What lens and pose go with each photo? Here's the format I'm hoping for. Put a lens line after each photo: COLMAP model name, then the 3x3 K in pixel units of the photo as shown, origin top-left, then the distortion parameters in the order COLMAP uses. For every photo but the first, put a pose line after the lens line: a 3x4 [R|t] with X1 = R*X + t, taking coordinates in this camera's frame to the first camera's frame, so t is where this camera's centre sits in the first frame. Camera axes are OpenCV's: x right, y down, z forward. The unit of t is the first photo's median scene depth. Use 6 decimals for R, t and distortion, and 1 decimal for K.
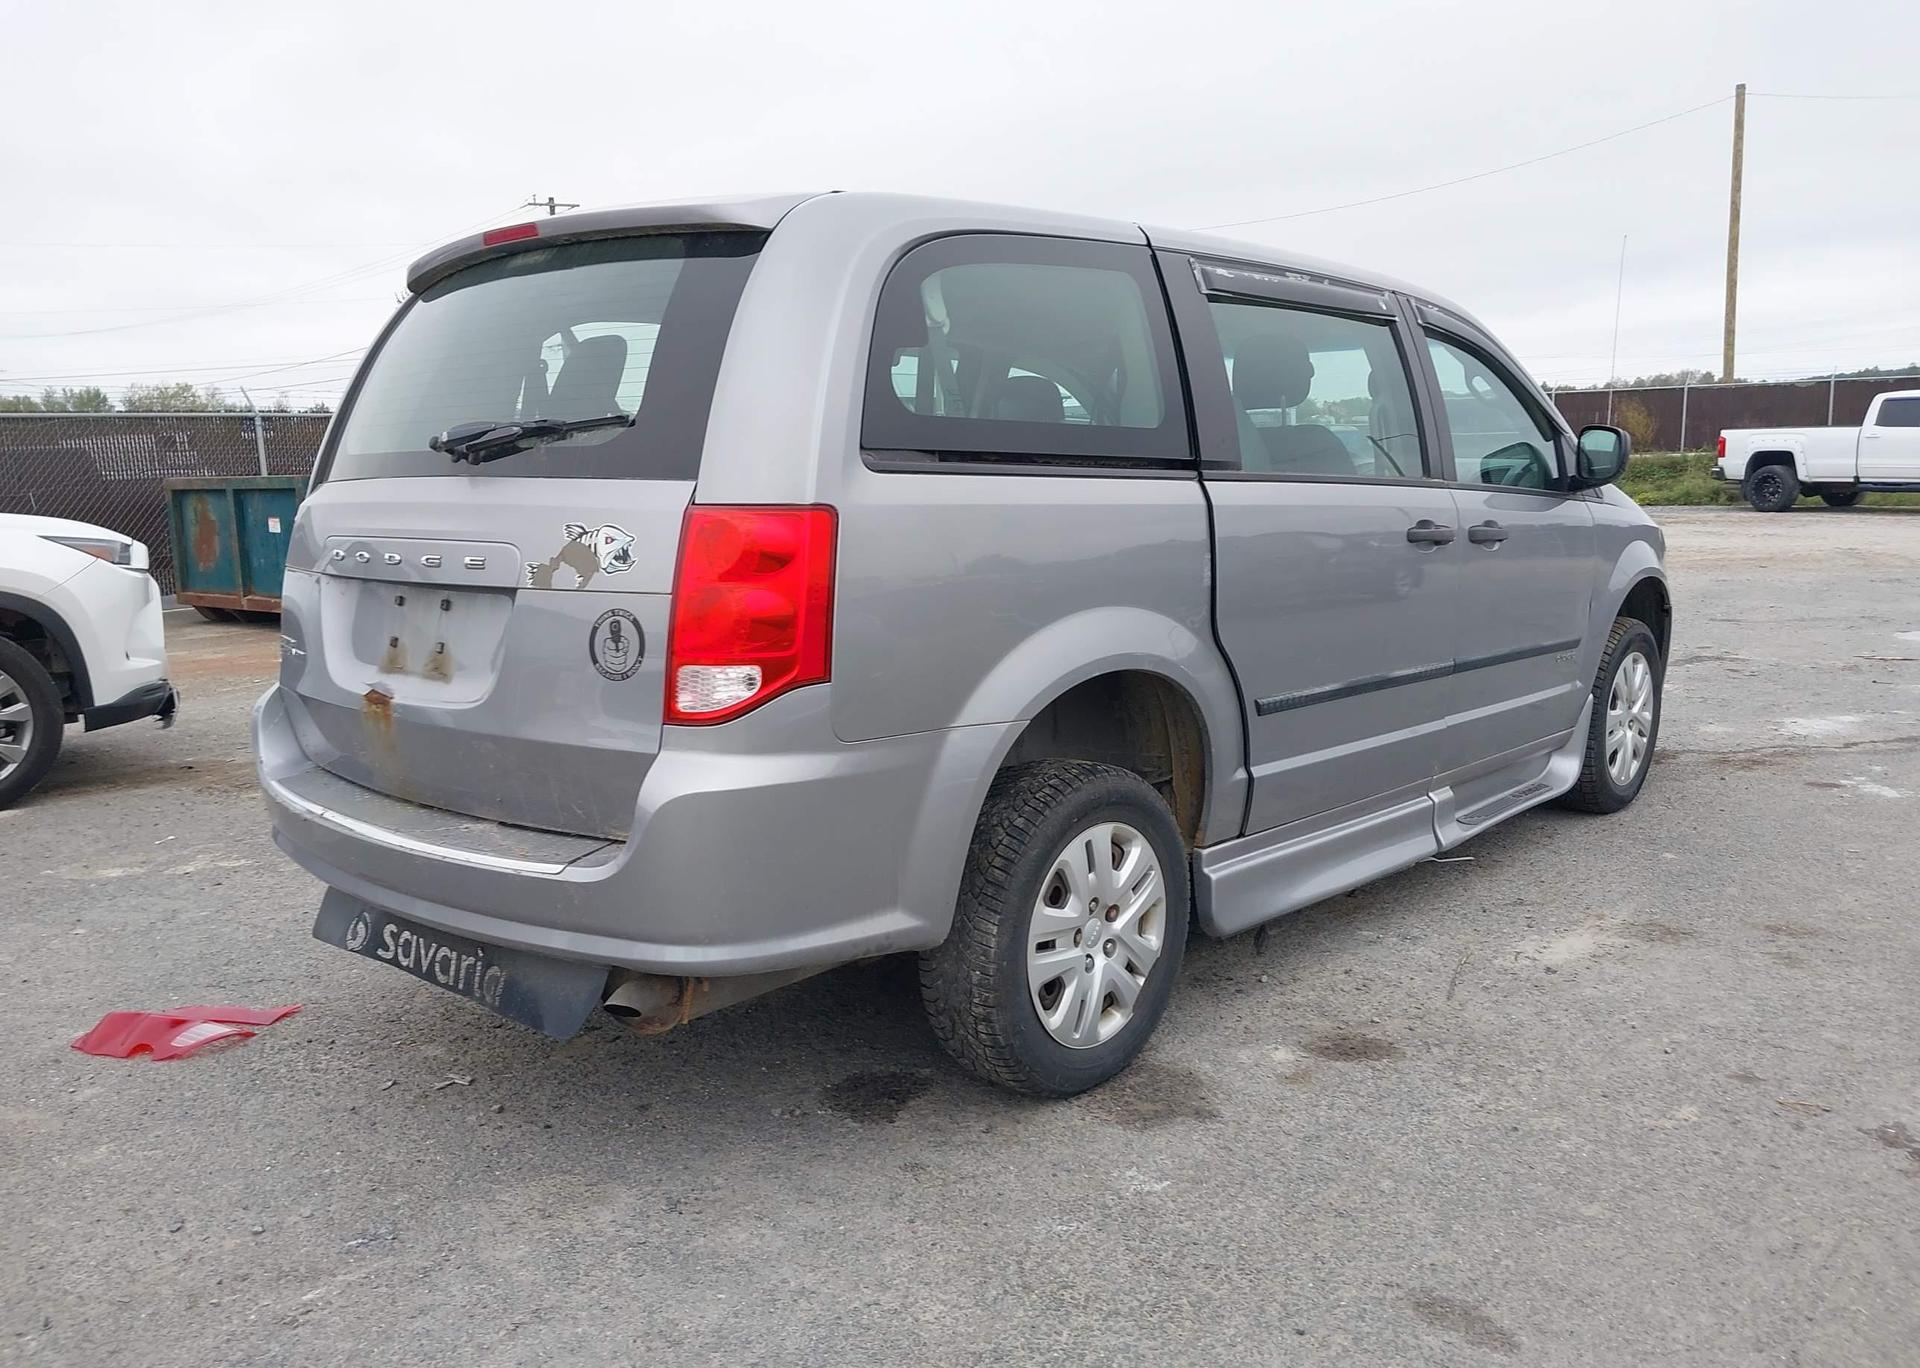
lens RADIAL K [[1531.2, 0, 969.3], [0, 1531.2, 701.4], [0, 0, 1]] dist [0.019766, -0.036383]
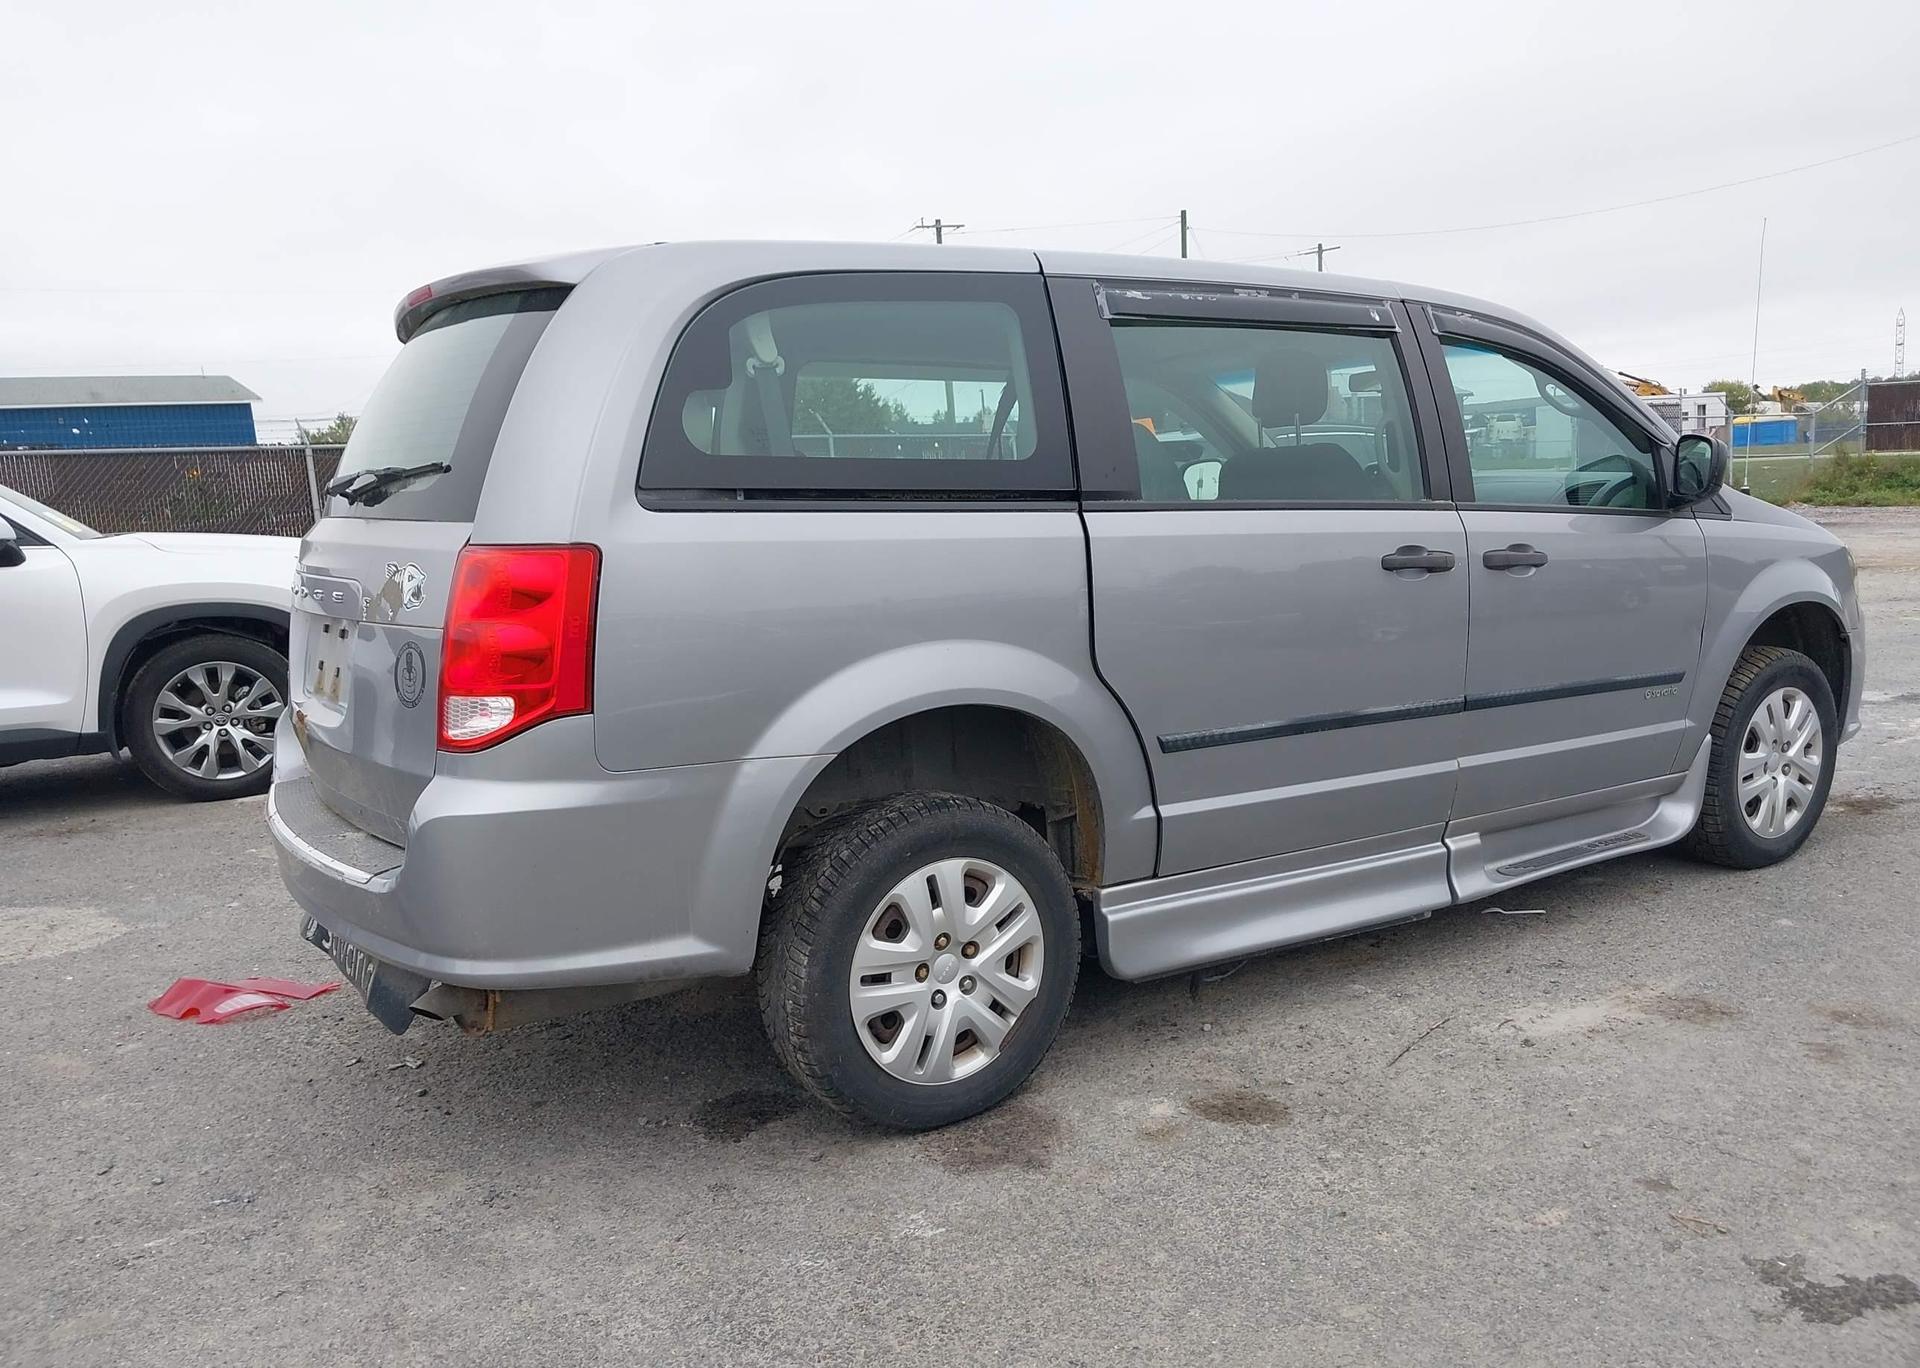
lens RADIAL K [[1529.6, 0, 960.0], [0, 1529.6, 684.0], [0, 0, 1]] dist [0.021281, -0.035793]
pose [[0.965345, 0.020050, -0.260205, 0.329531], [-0.023717, 0.999659, -0.010958, -0.021333], [0.259896, 0.016750, 0.965491, 0.041496]]
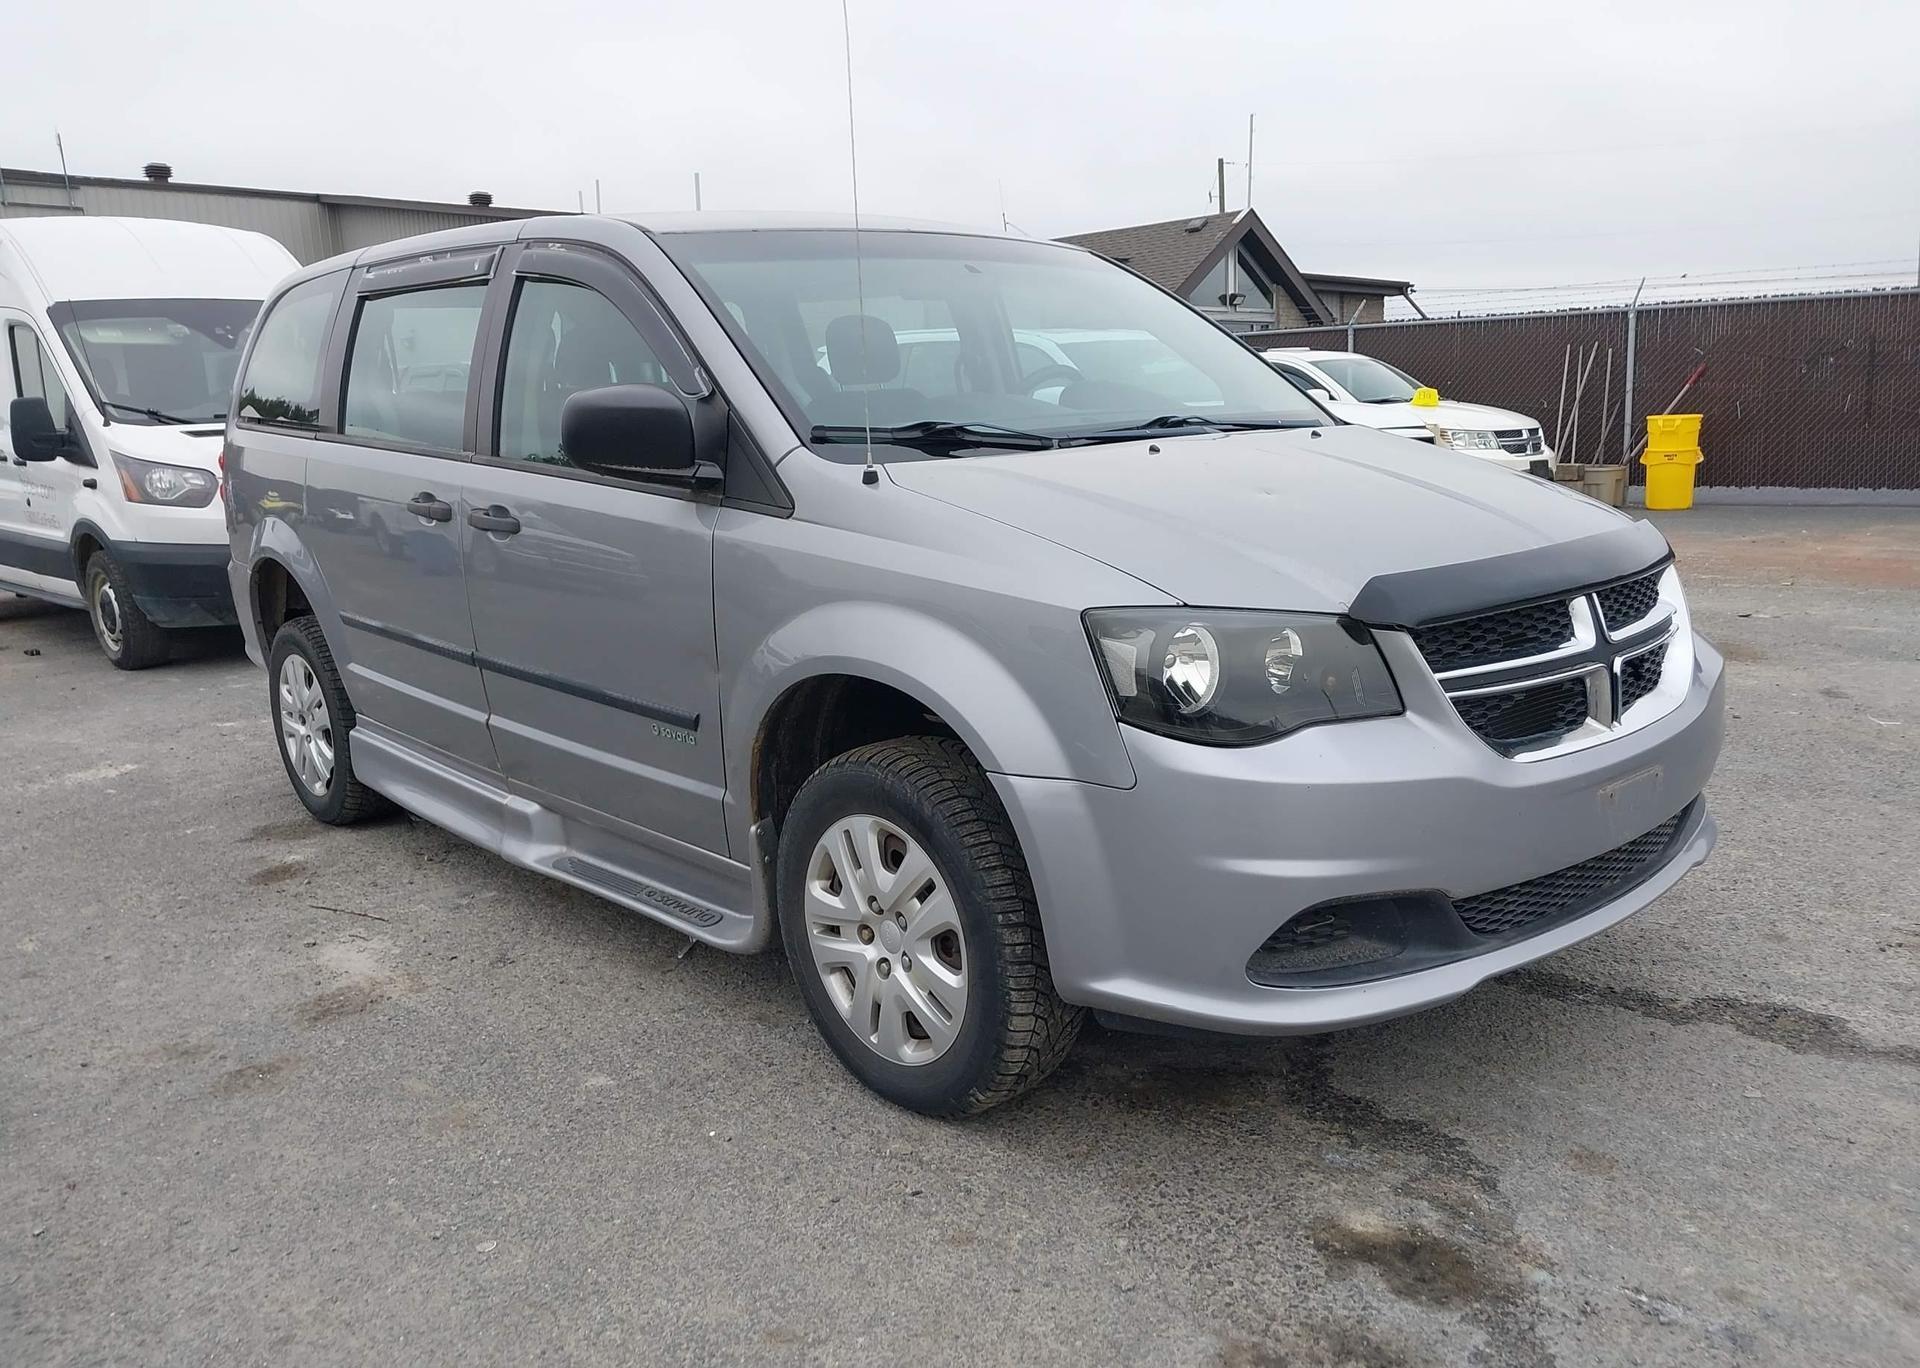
lens RADIAL K [[1477.4, 0, 944.9], [0, 1477.4, 702.4], [0, 0, 1]] dist [0.052329, -0.056221]
pose [[-0.101119, 0.223772, -0.969382, 1.446939], [-0.121153, 0.964355, 0.235249, -0.301532], [0.987470, 0.141232, -0.070404, 1.680846]]
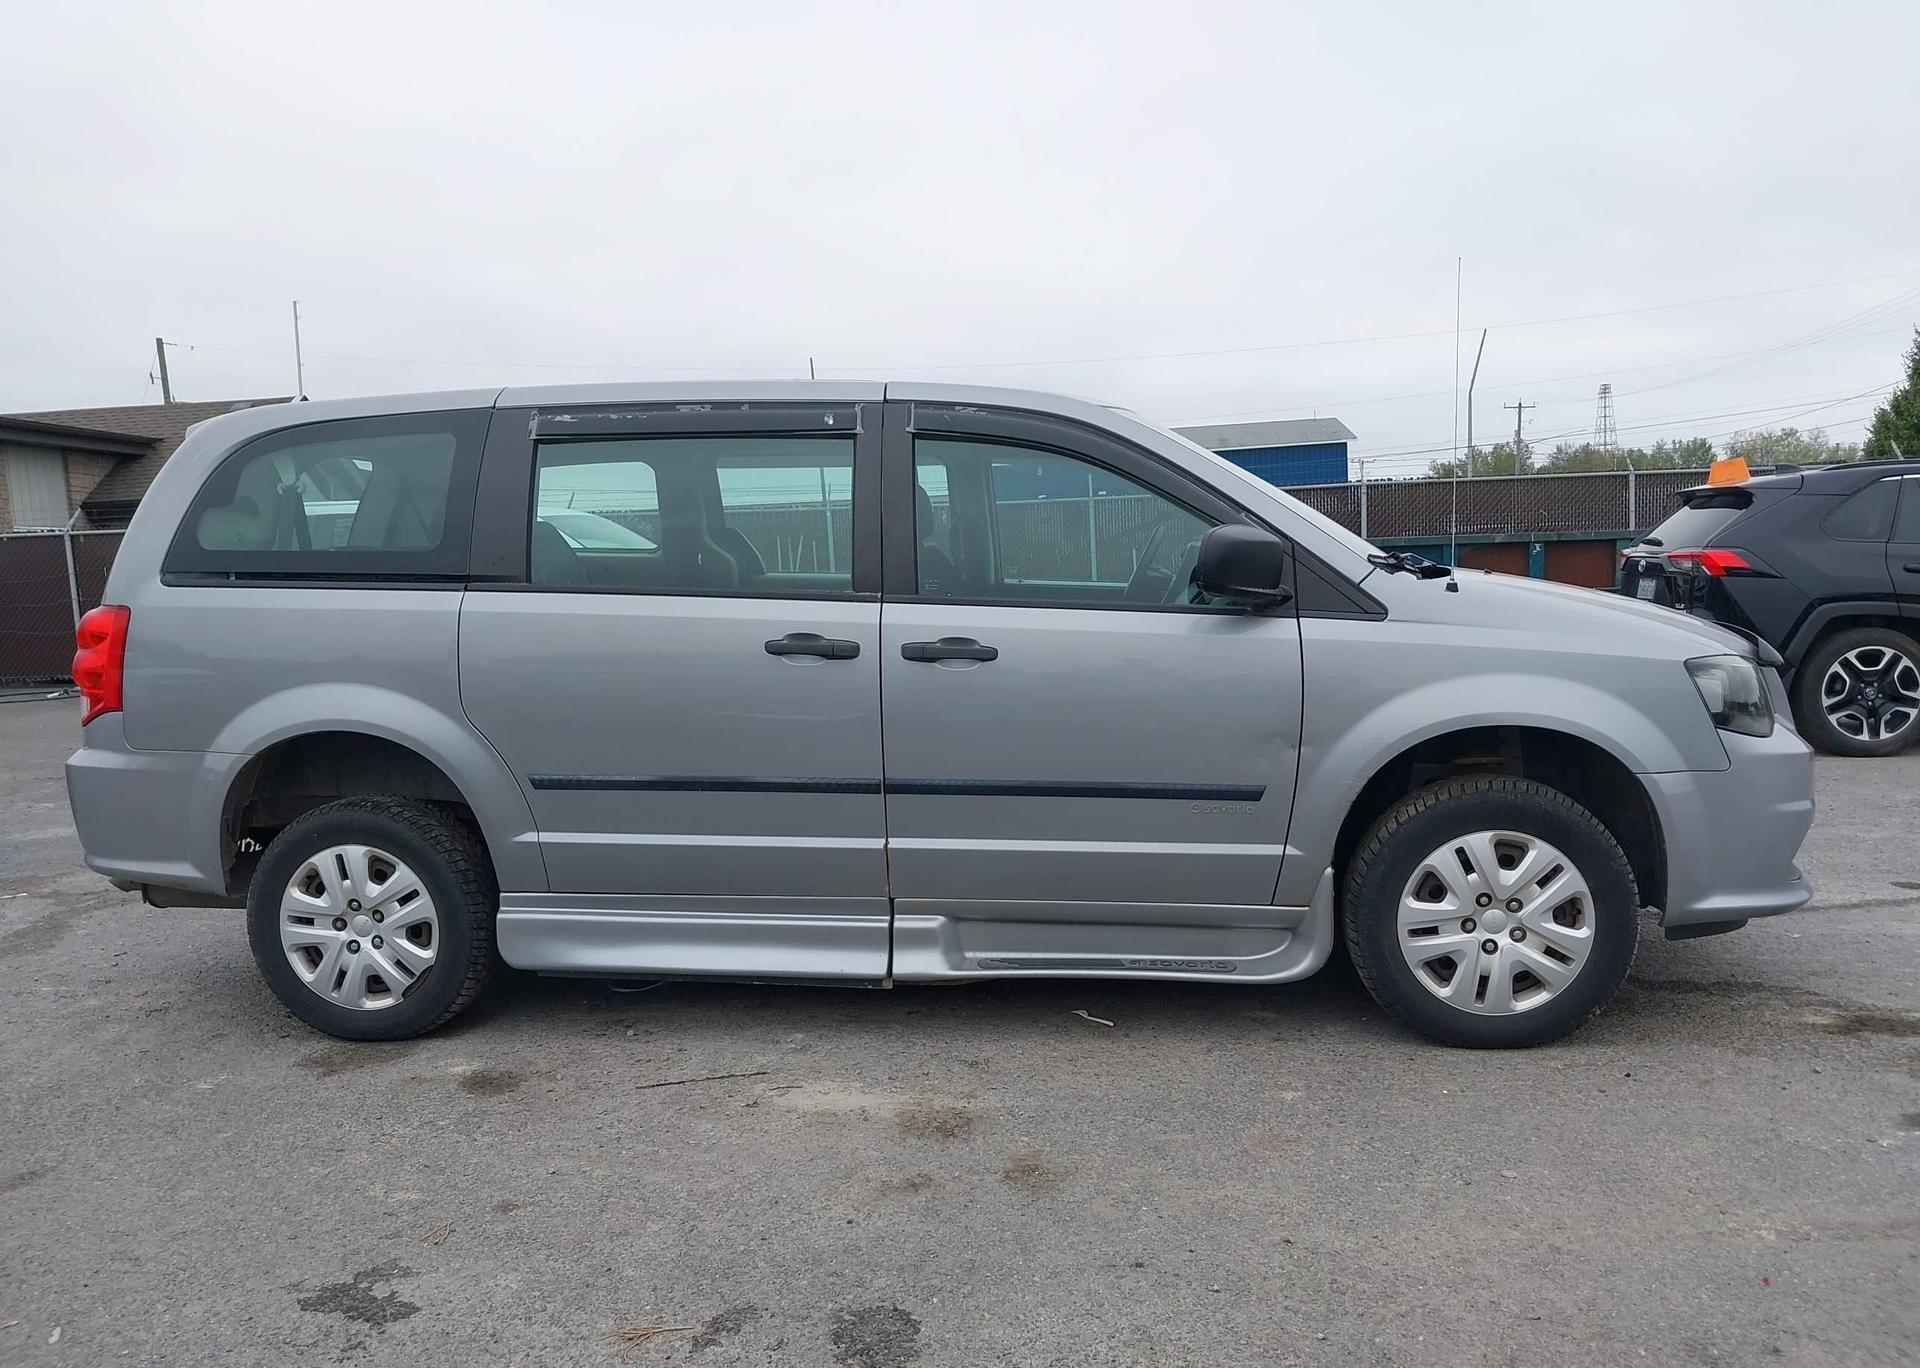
lens RADIAL K [[1545.3, 0, 950.6], [0, 1545.3, 679.0], [0, 0, 1]] dist [0.151069, -0.353870]
pose [[0.549365, 0.074014, -0.832298, 1.429220], [-0.111282, 0.993677, 0.014912, -0.135673], [0.828139, 0.084428, 0.554127, 0.618207]]
